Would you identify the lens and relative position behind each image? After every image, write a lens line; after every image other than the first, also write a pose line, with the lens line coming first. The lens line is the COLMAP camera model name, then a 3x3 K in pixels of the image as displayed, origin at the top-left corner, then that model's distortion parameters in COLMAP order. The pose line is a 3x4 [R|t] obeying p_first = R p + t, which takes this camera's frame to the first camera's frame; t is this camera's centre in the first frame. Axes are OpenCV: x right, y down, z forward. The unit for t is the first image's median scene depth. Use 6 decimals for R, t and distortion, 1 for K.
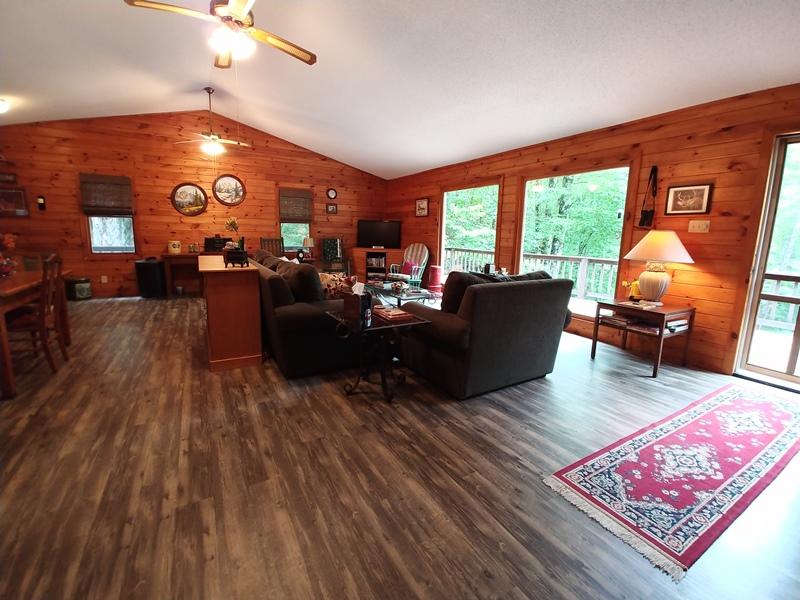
lens RADIAL K [[351.8, 0, 395.6], [0, 351.8, 290.0], [0, 0, 1]] dist [-0.027979, 0.003876]
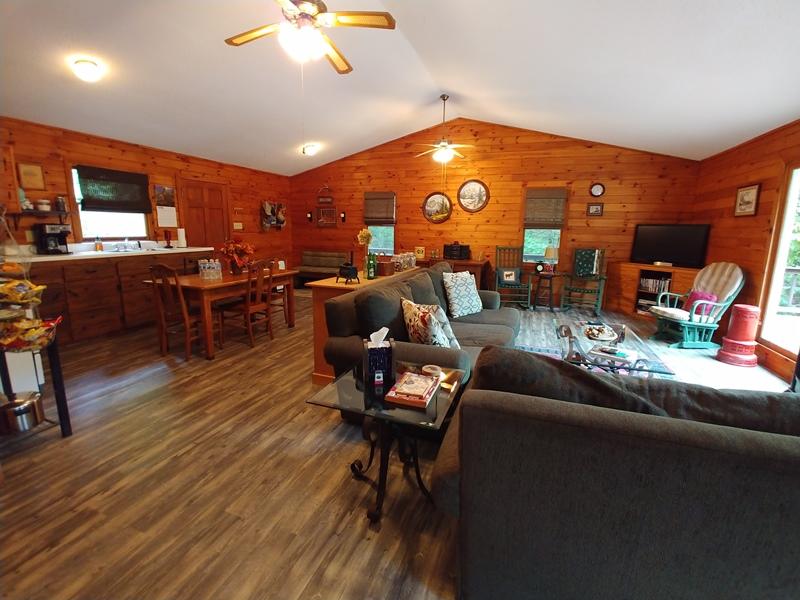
lens RADIAL K [[351.8, 0, 398.5], [0, 351.8, 294.4], [0, 0, 1]] dist [-0.027979, 0.003876]
pose [[0.638892, 0.127830, -0.758602, 0.207923], [-0.122323, 0.990433, 0.063875, -0.065542], [0.759509, 0.051985, 0.648416, 0.282888]]
